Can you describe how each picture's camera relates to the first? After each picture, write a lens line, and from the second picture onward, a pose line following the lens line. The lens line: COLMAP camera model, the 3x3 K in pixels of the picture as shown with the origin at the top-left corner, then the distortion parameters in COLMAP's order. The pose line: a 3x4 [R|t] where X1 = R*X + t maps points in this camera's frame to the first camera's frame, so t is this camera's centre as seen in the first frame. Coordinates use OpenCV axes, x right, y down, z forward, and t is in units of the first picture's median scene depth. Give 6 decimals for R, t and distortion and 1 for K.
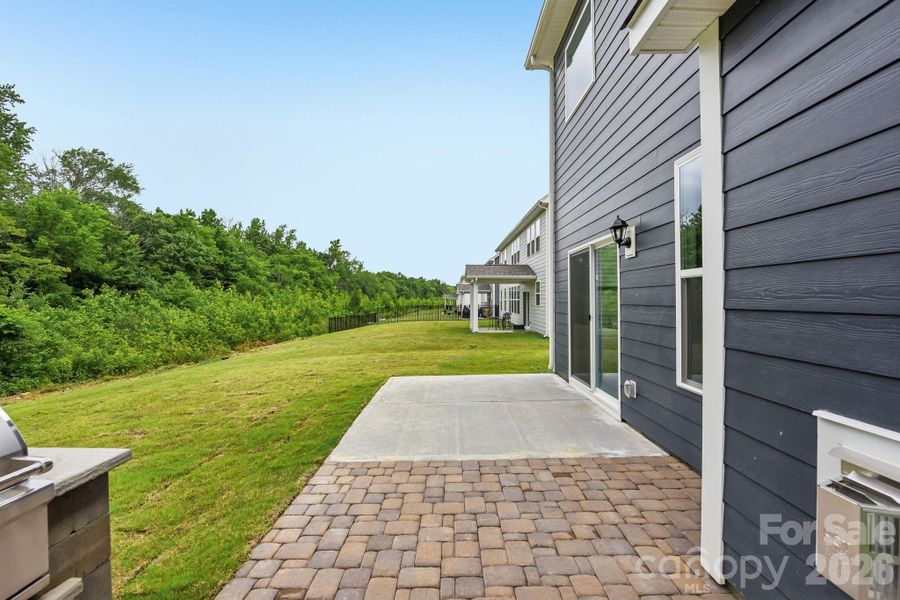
lens RADIAL K [[385.1, 0, 447.0], [0, 385.1, 300.9], [0, 0, 1]] dist [-0.003653, -0.000789]
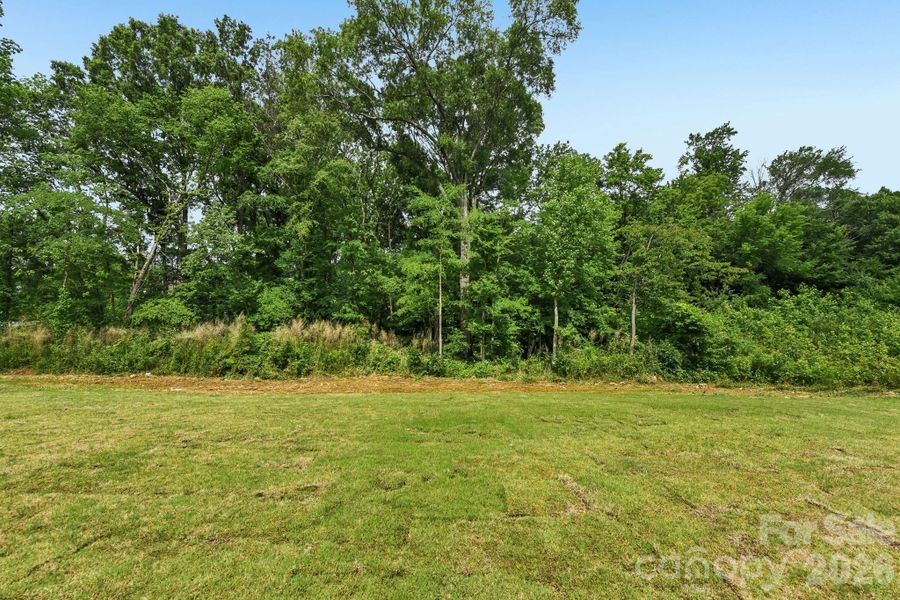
lens RADIAL K [[360.4, 0, 454.3], [0, 360.4, 300.9], [0, 0, 1]] dist [-0.015132, -0.000358]
pose [[0.015842, -0.002649, -0.999871, -0.031577], [0.000652, 0.999996, -0.002639, 0.000414], [0.999874, -0.000611, 0.015844, 0.116621]]
